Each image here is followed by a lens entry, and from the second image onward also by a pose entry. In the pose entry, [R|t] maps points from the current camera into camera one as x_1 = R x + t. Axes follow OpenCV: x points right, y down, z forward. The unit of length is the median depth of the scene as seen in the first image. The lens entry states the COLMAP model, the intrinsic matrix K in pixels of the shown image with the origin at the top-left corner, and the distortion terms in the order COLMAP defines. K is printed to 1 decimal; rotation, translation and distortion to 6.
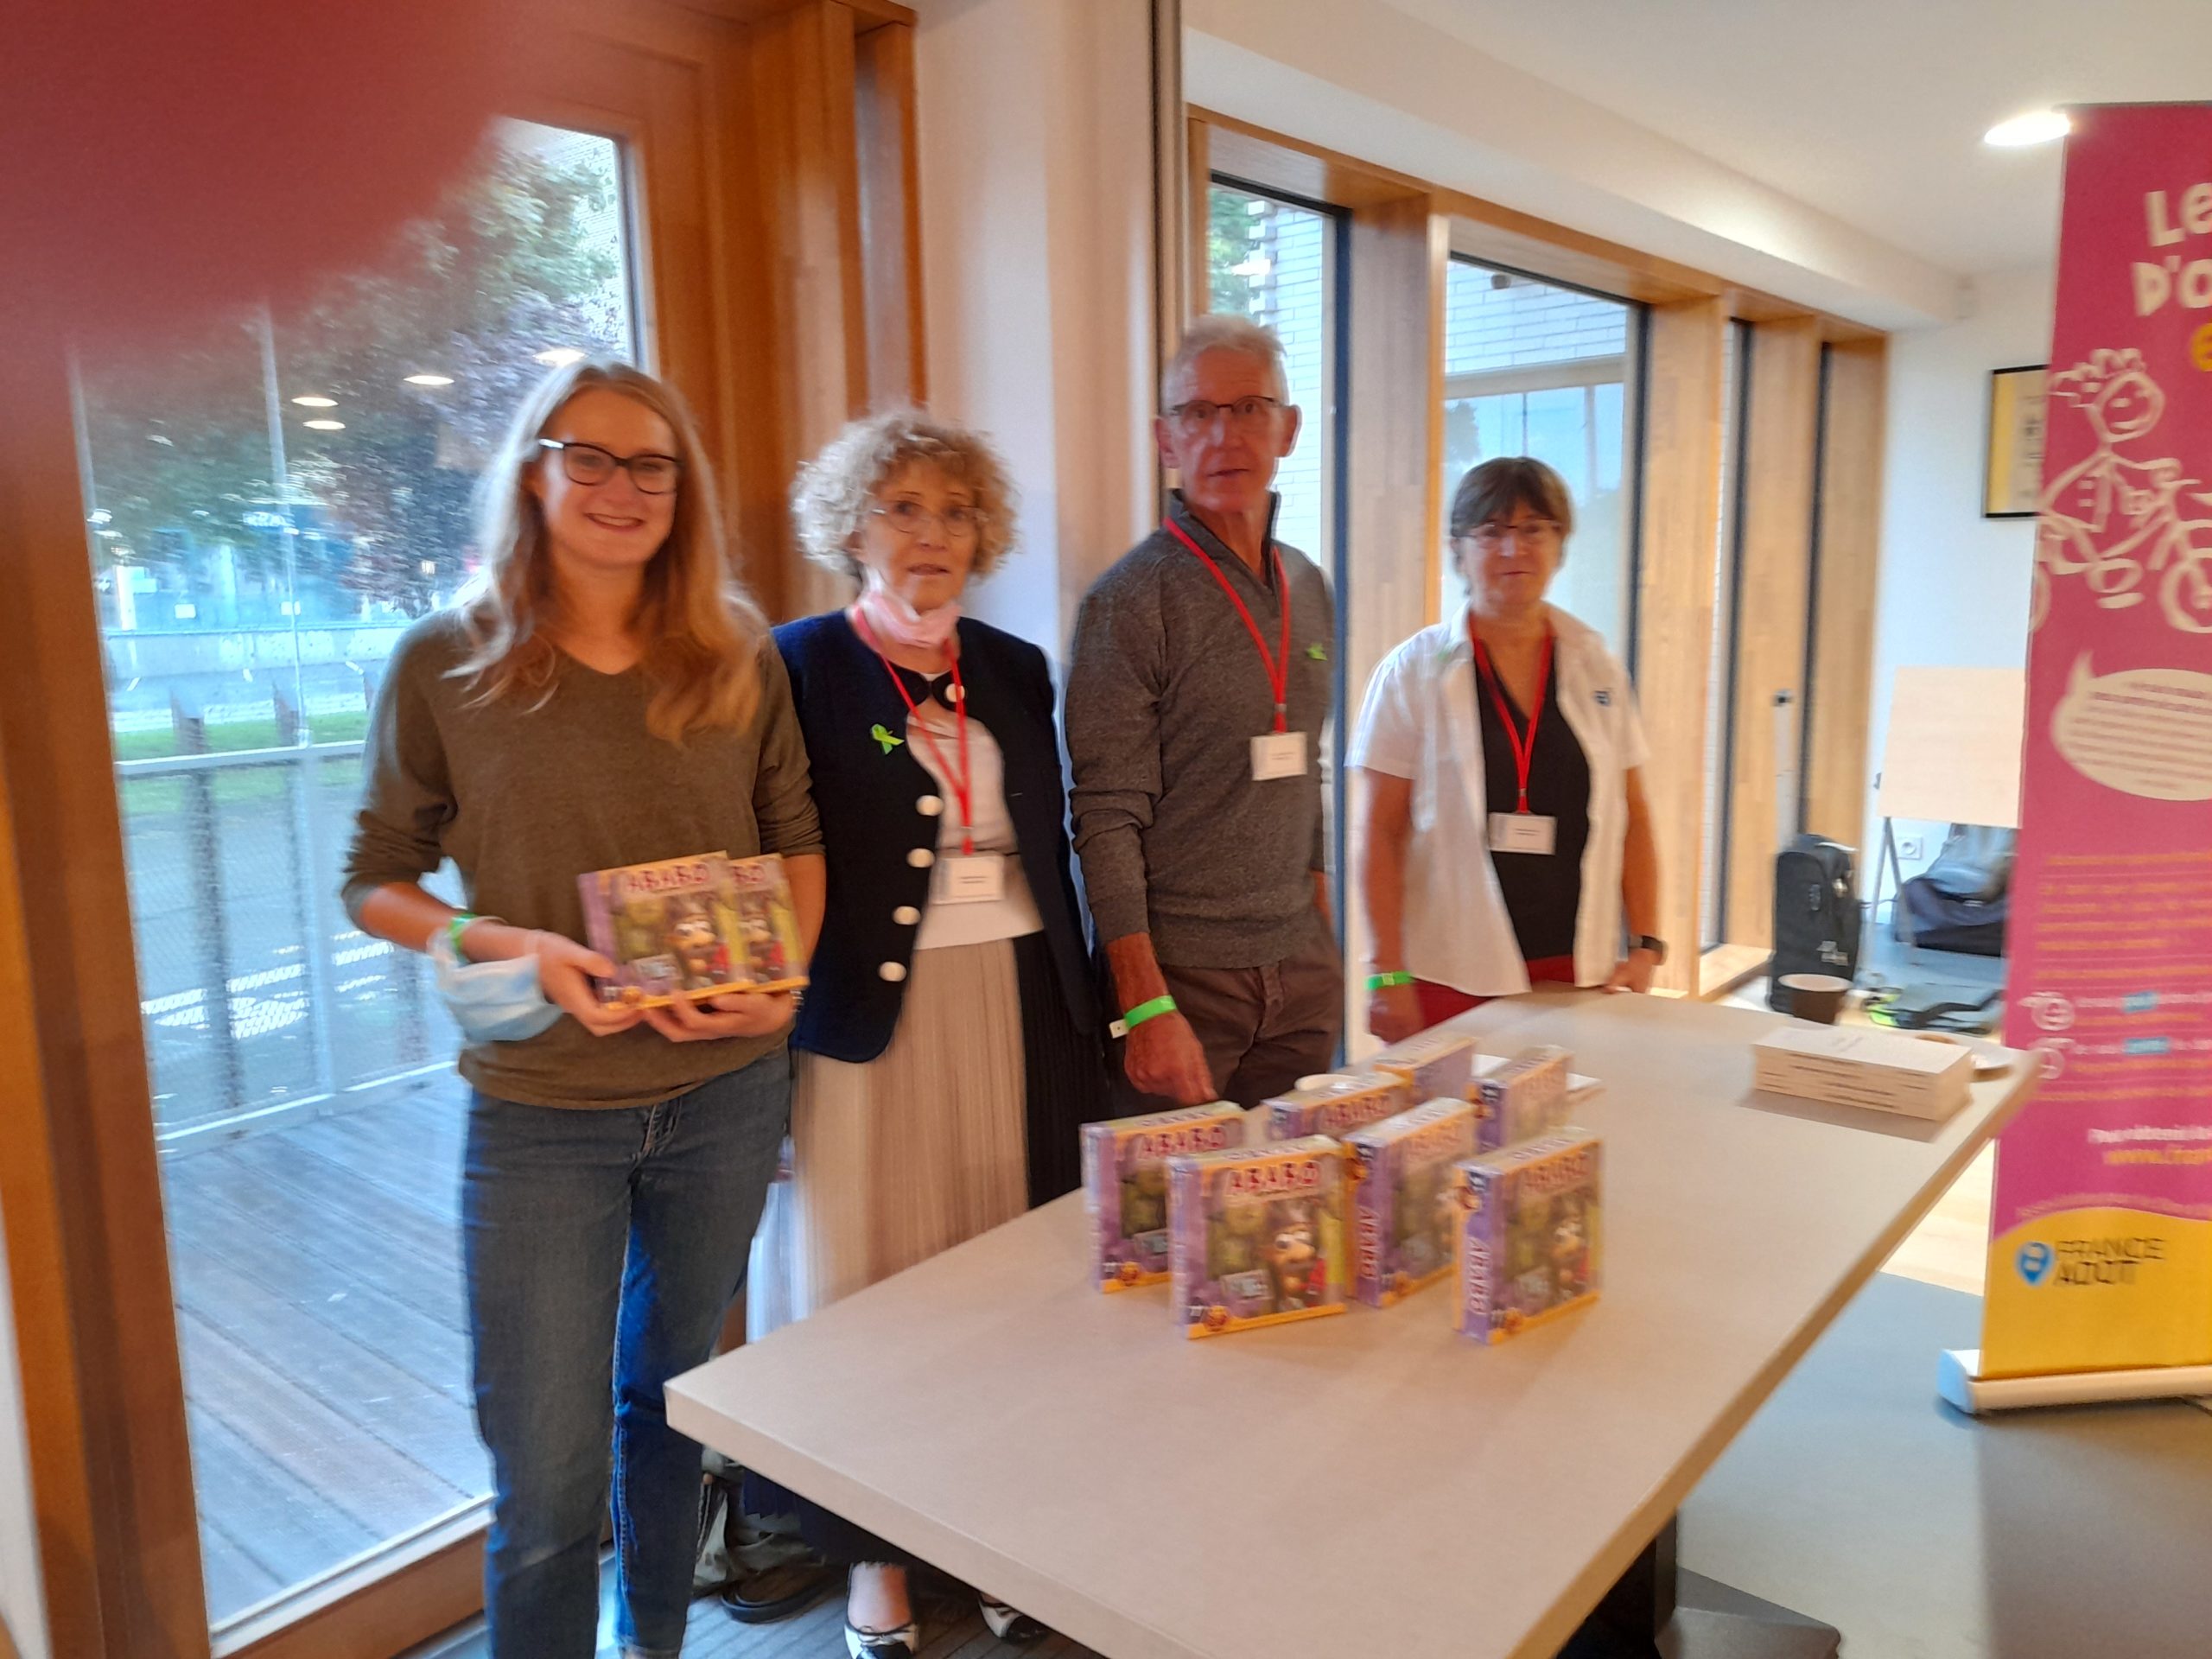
lens RADIAL K [[1624.5, 0, 1106.7], [0, 1624.5, 820.6], [0, 0, 1]] dist [0.020260, -0.000936]
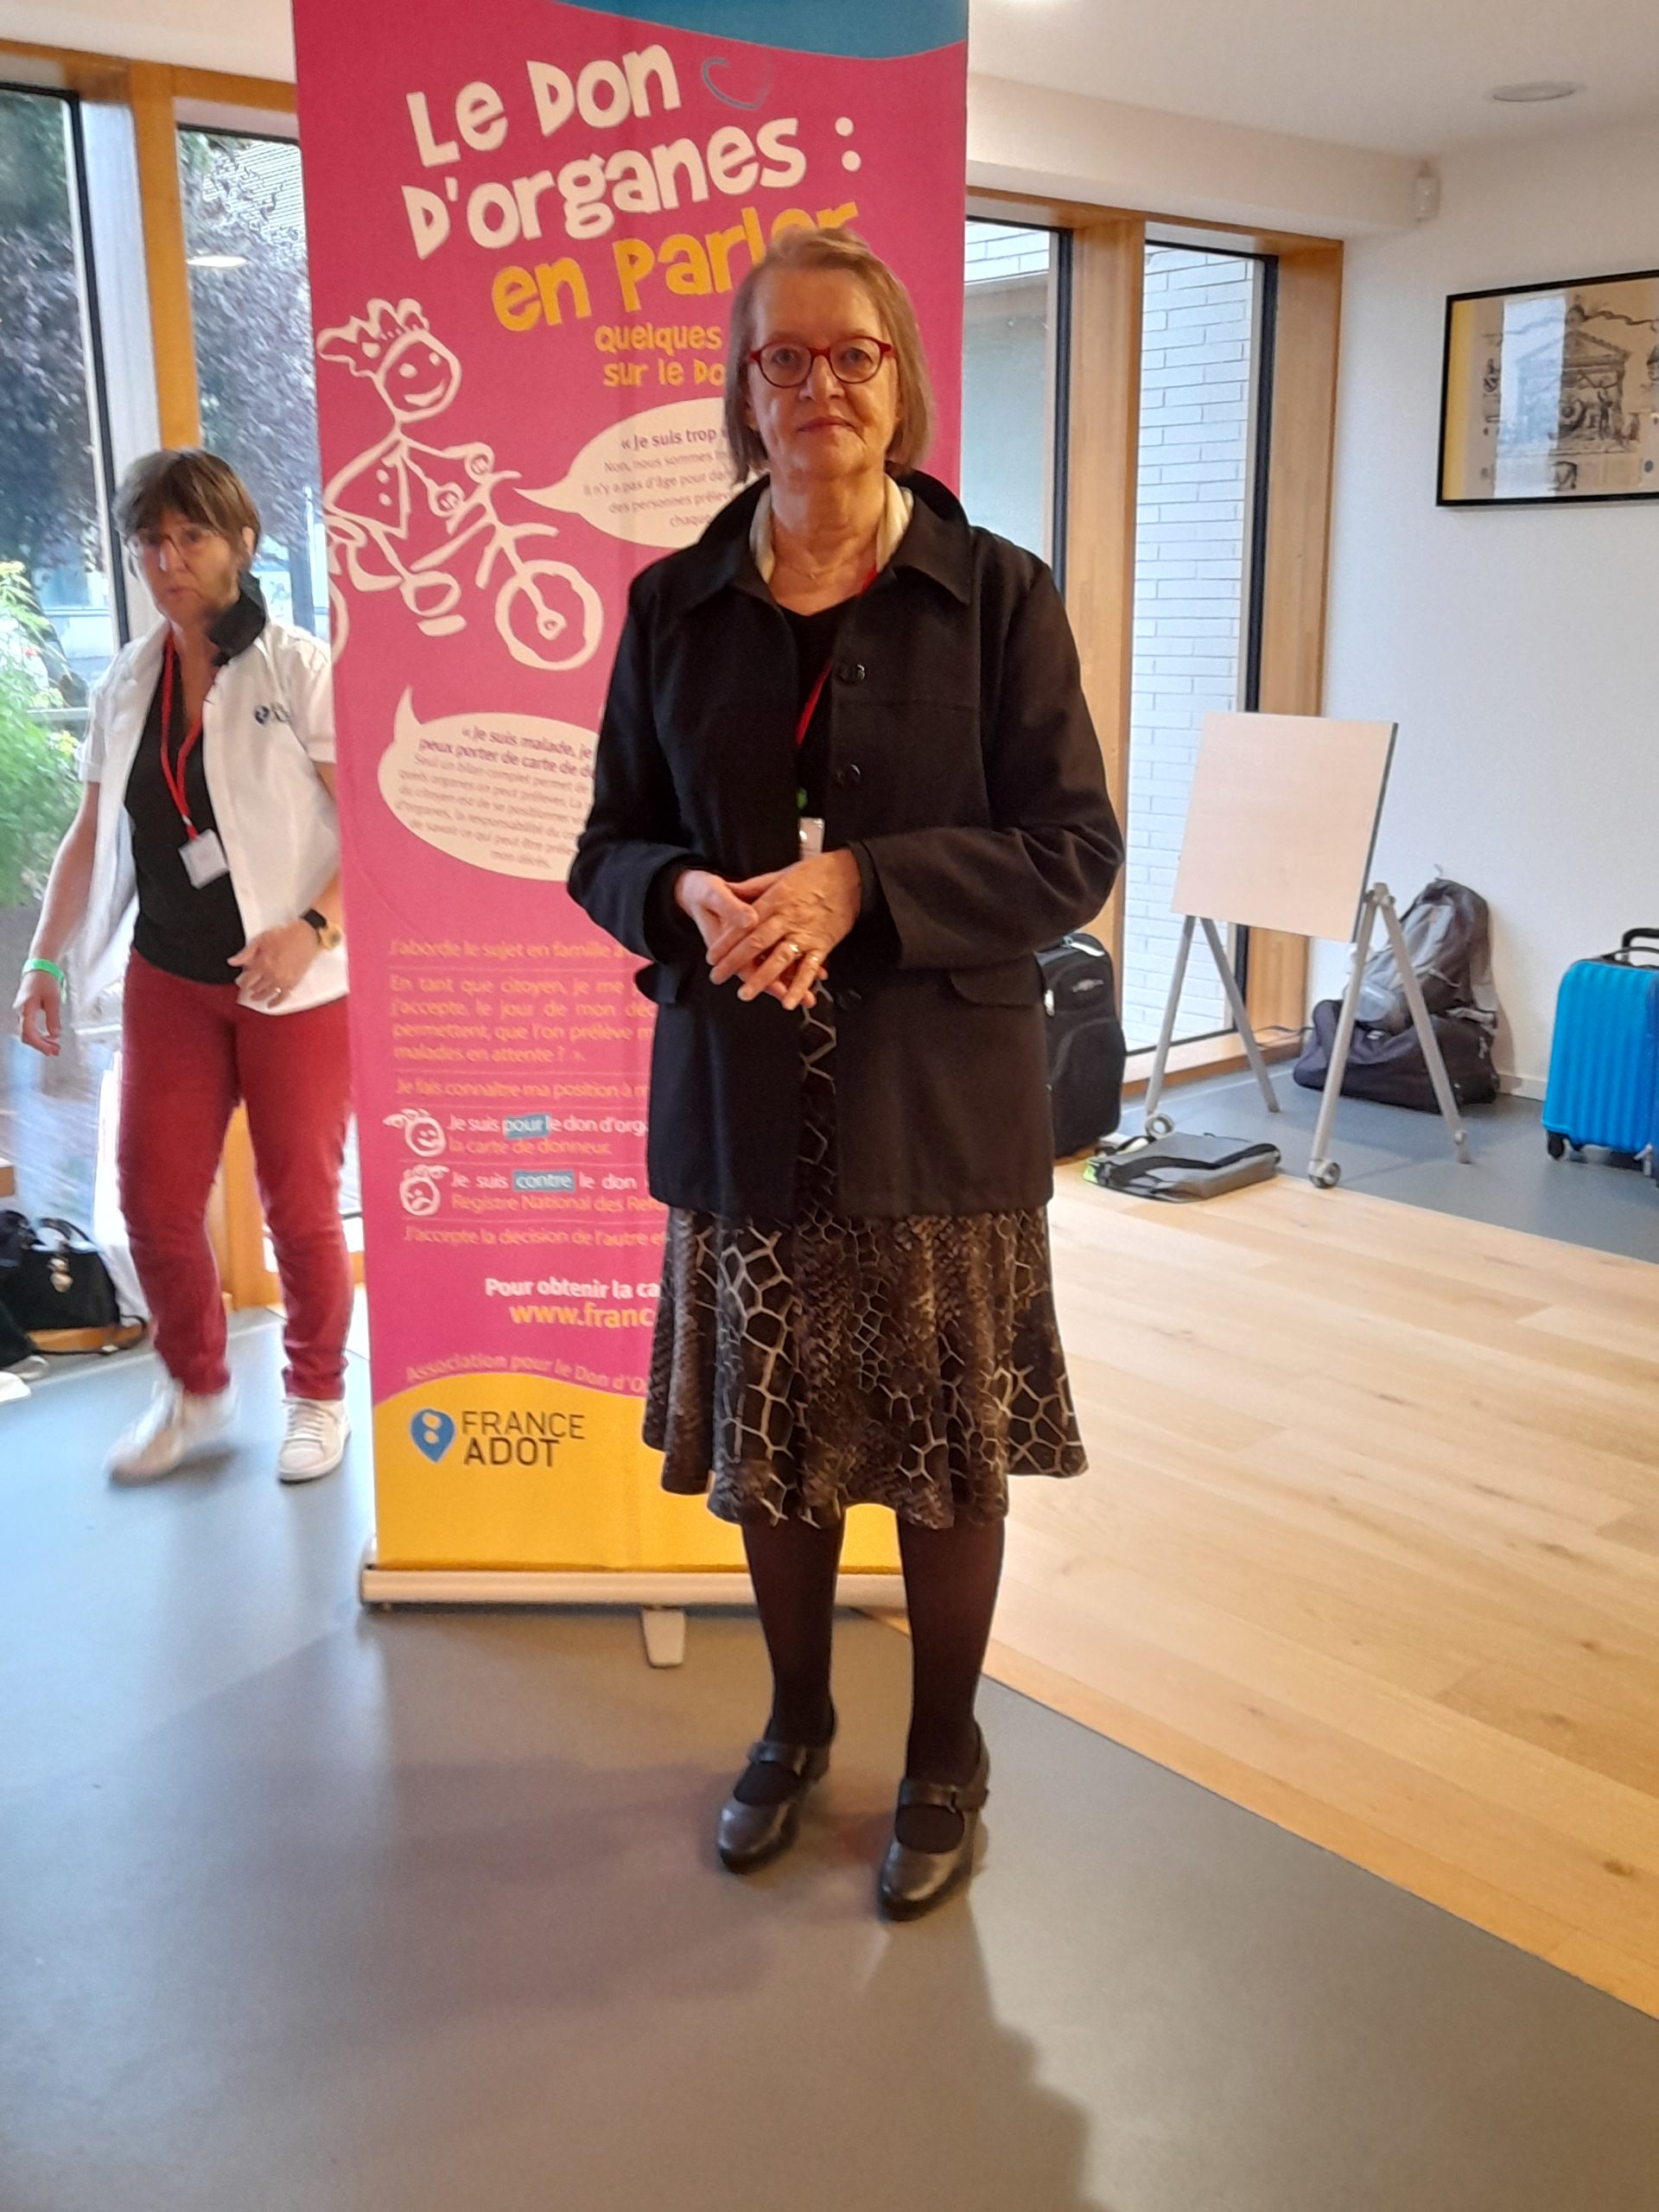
lens RADIAL K [[2168.9, 0, 827.9], [0, 2168.9, 1111.3], [0, 0, 1]] dist [0.038505, 0.000000]
pose [[0.990340, 0.049884, -0.129378, 0.936175], [-0.036971, 0.994264, 0.100363, -0.011302], [0.133642, -0.094610, 0.986503, -0.047747]]
